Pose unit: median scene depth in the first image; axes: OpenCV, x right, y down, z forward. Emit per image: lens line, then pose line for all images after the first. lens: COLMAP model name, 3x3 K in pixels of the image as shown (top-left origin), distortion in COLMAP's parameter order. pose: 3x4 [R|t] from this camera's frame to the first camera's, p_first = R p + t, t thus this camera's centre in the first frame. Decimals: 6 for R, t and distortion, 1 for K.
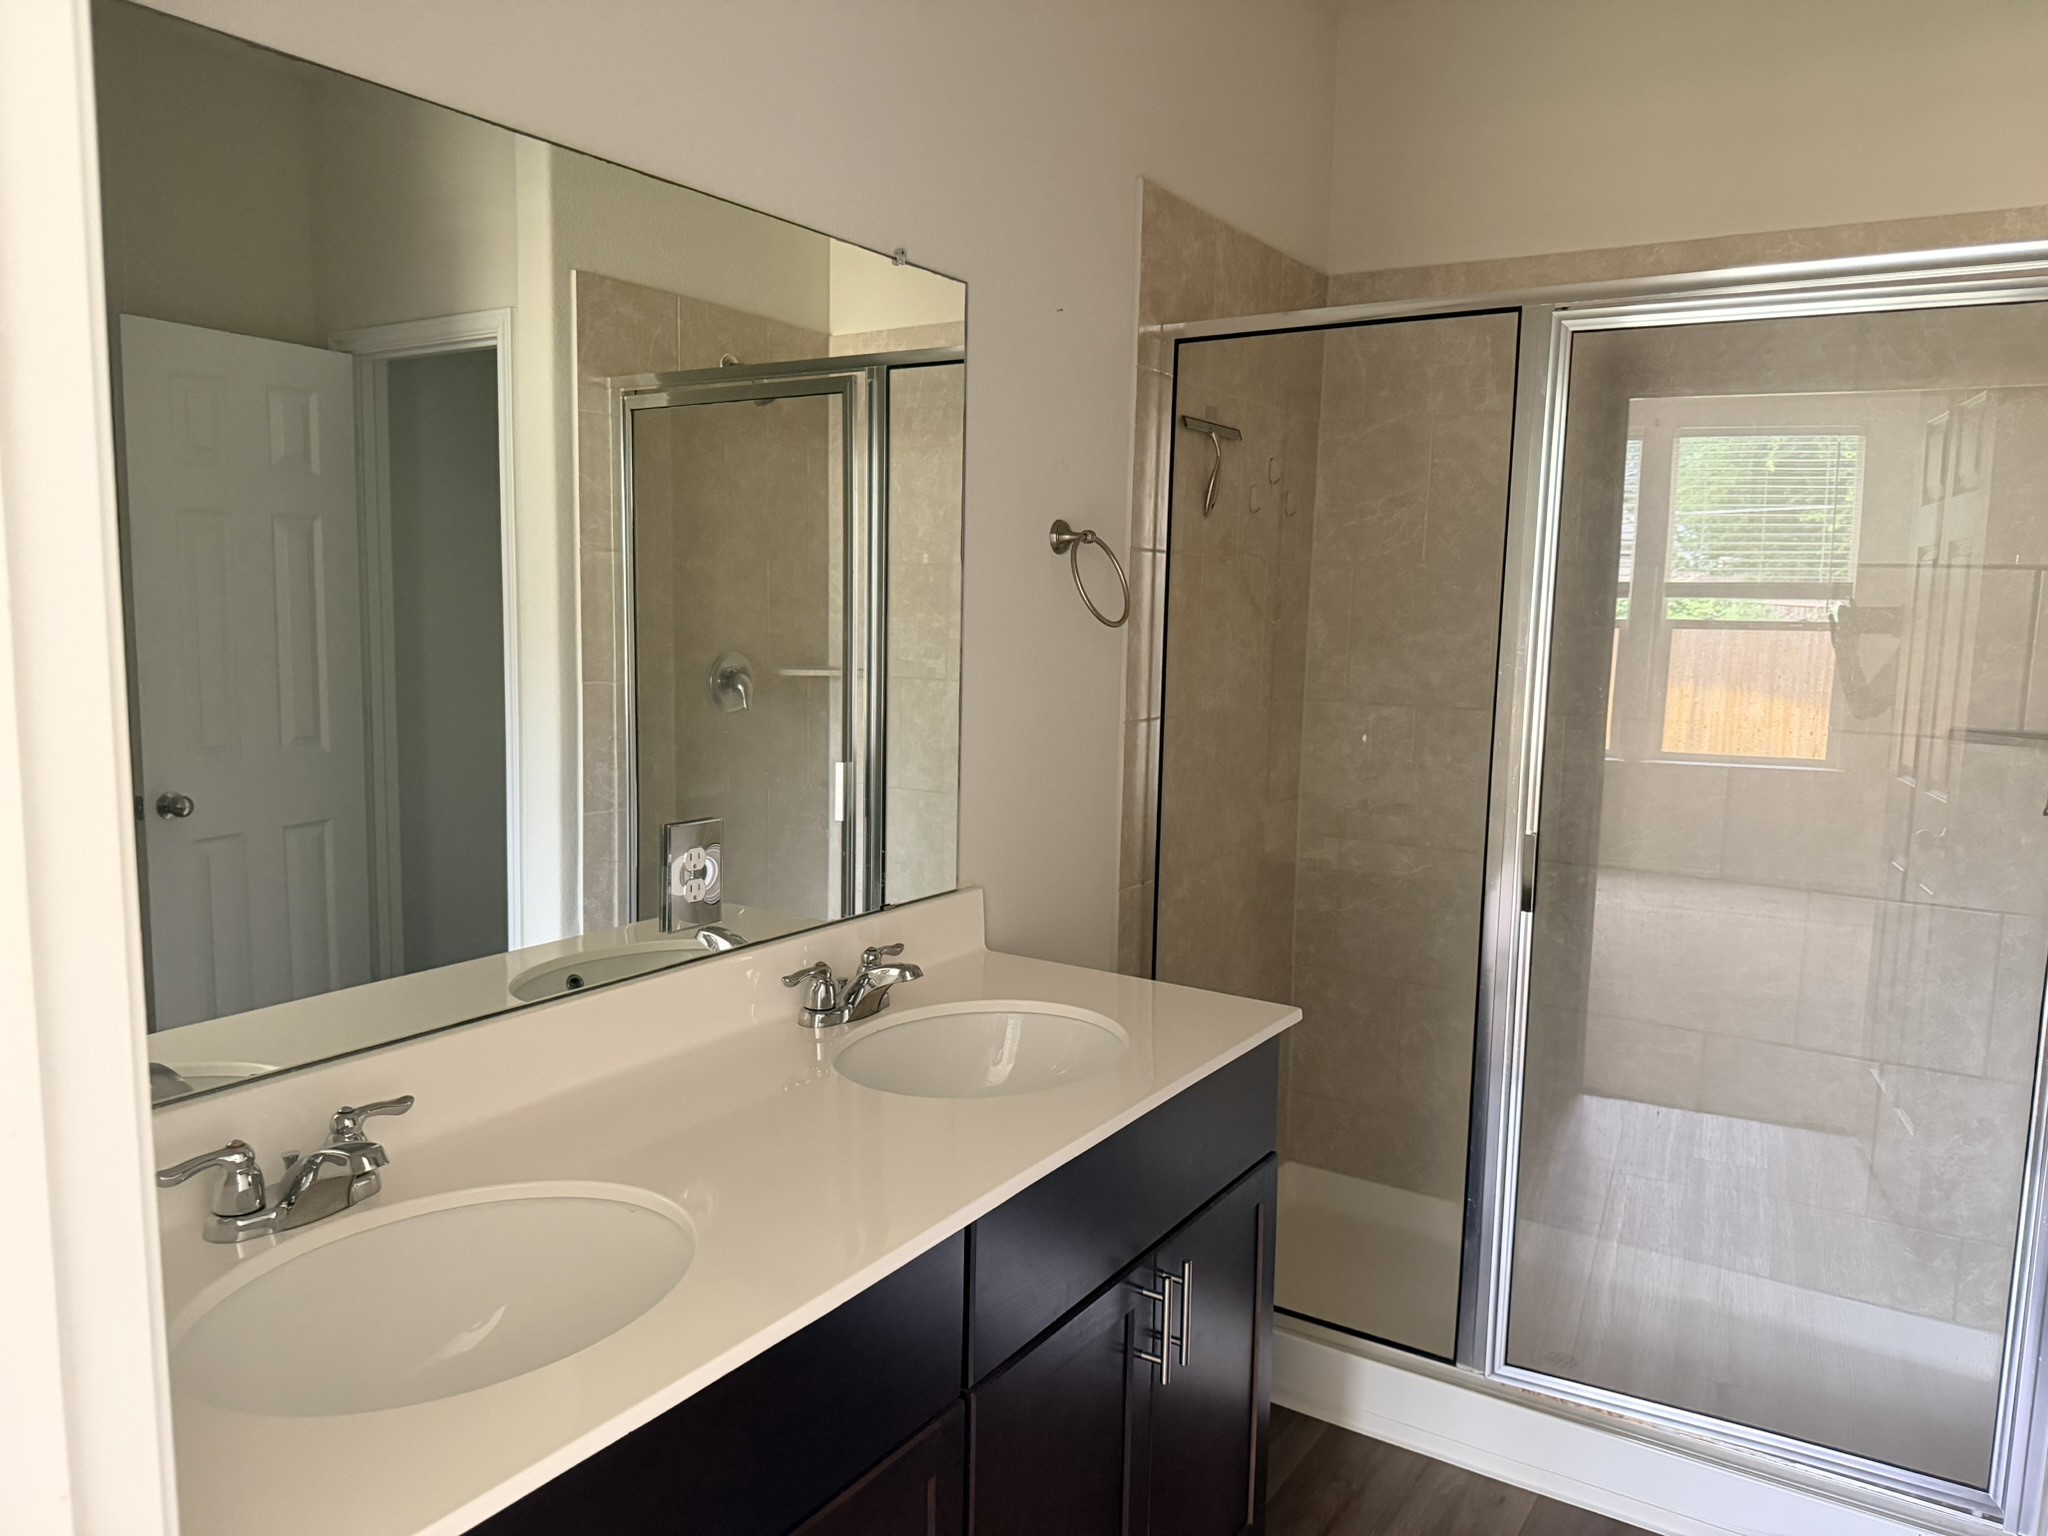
lens RADIAL K [[1442.6, 0, 1024.8], [0, 1442.6, 773.0], [0, 0, 1]] dist [0.055771, -0.067162]
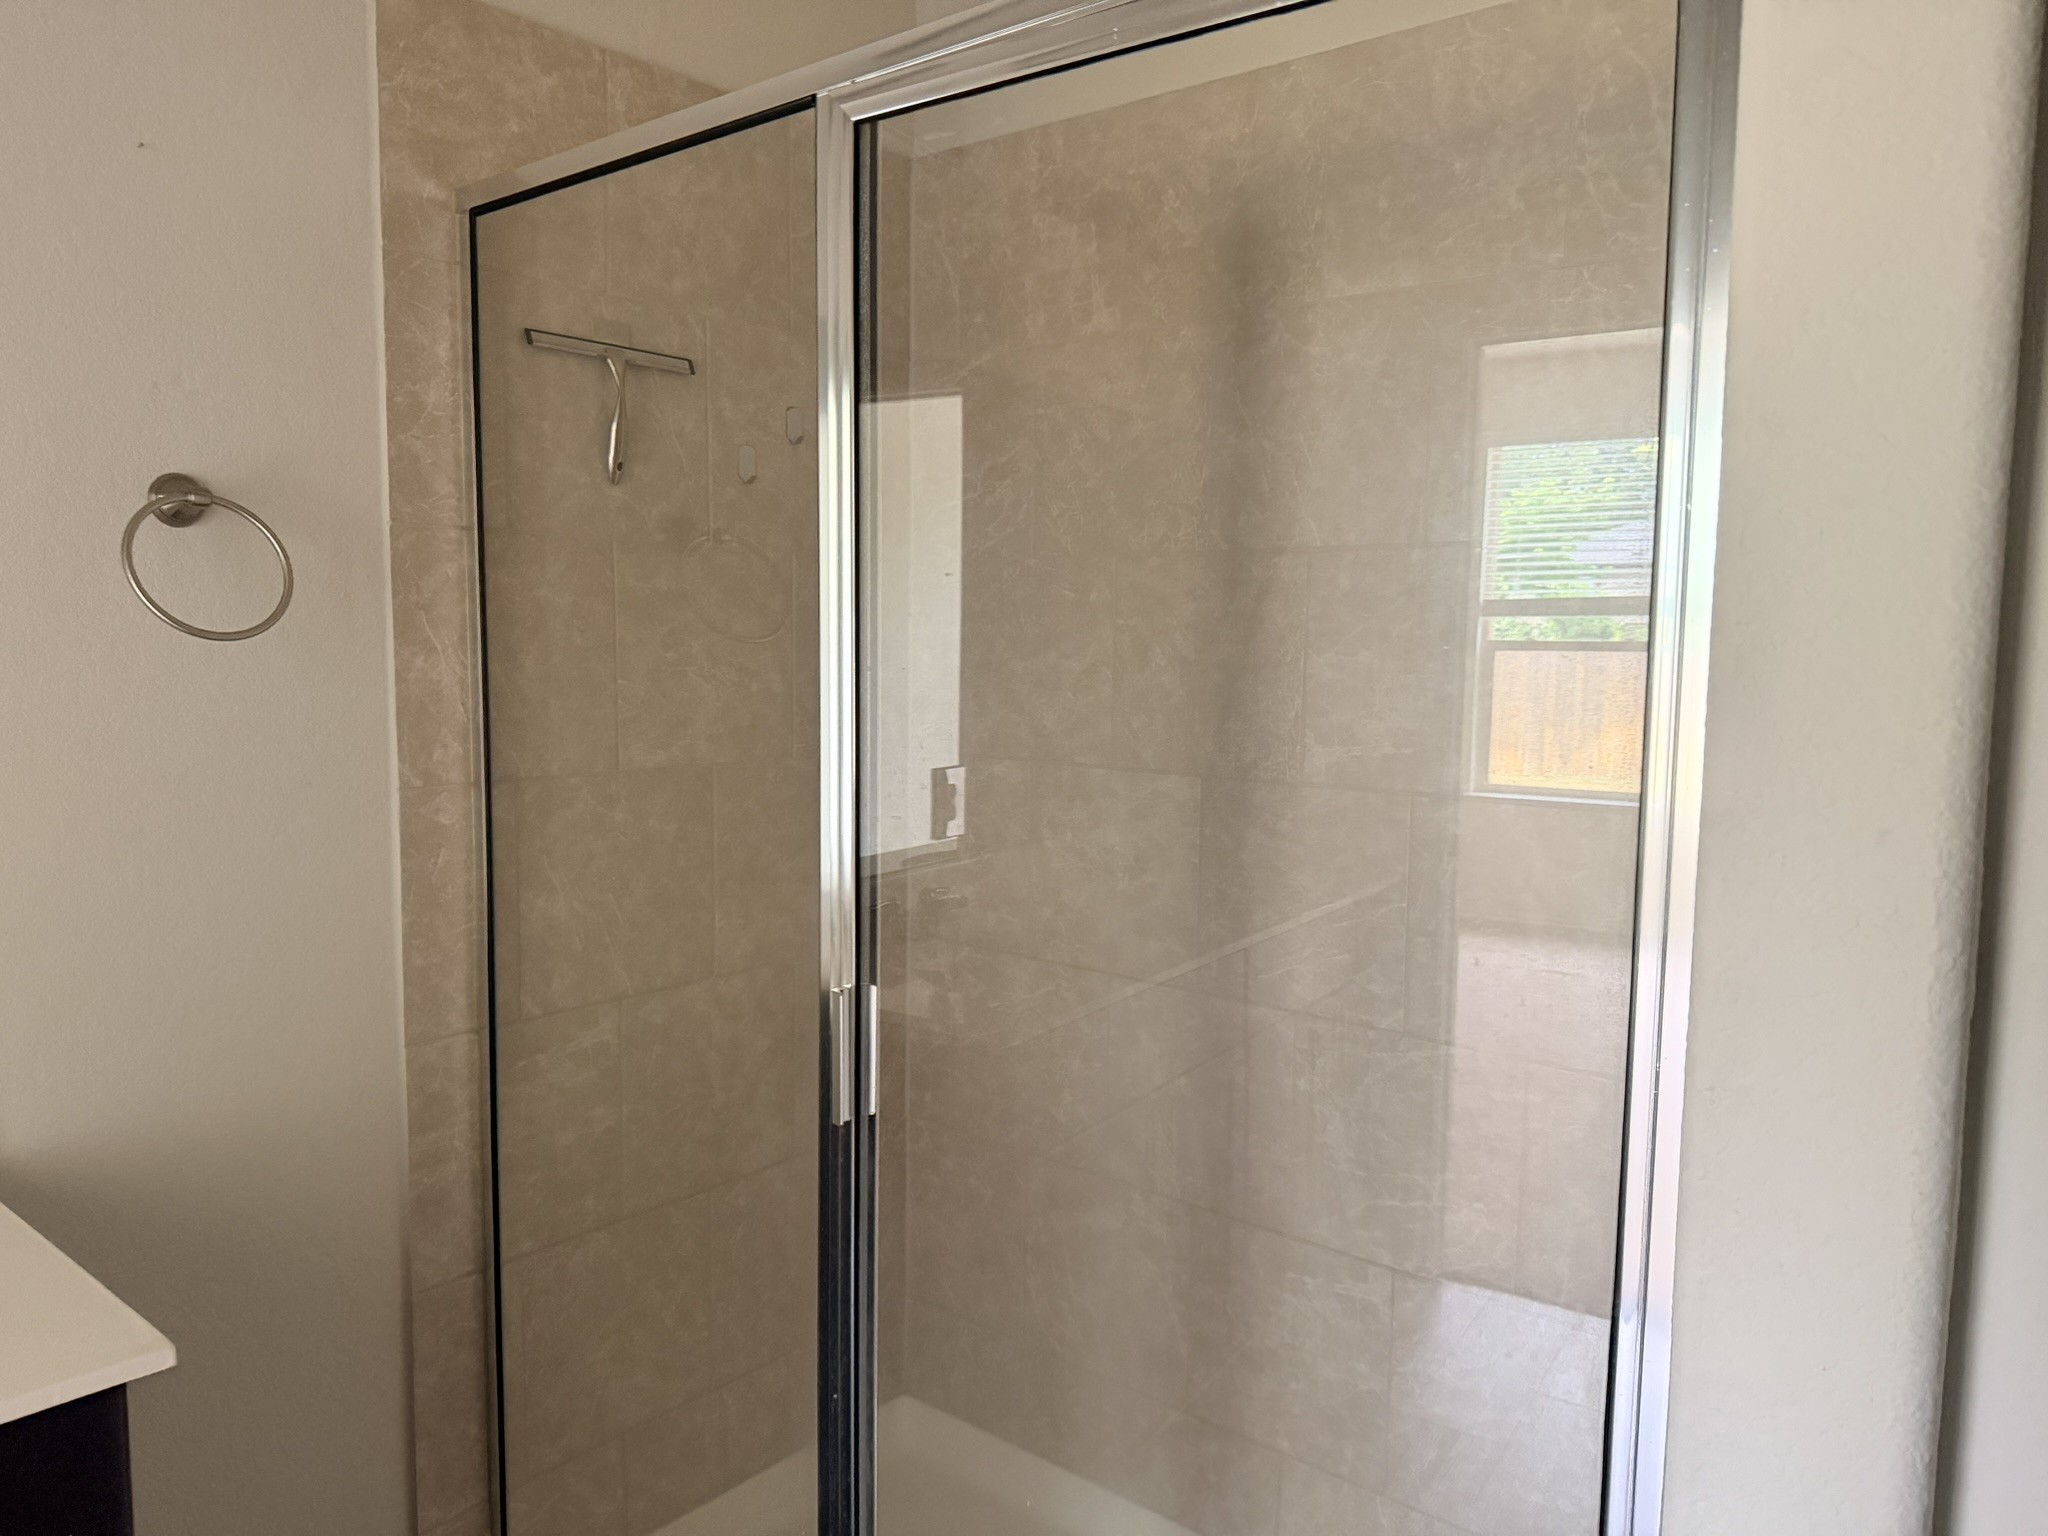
lens RADIAL K [[1442.6, 0, 1013.0], [0, 1442.6, 771.7], [0, 0, 1]] dist [0.055771, -0.067162]
pose [[0.990990, 0.005274, -0.133831, 0.369380], [-0.009241, 0.999536, -0.029036, -0.021429], [0.133616, 0.030011, 0.990579, 0.319397]]
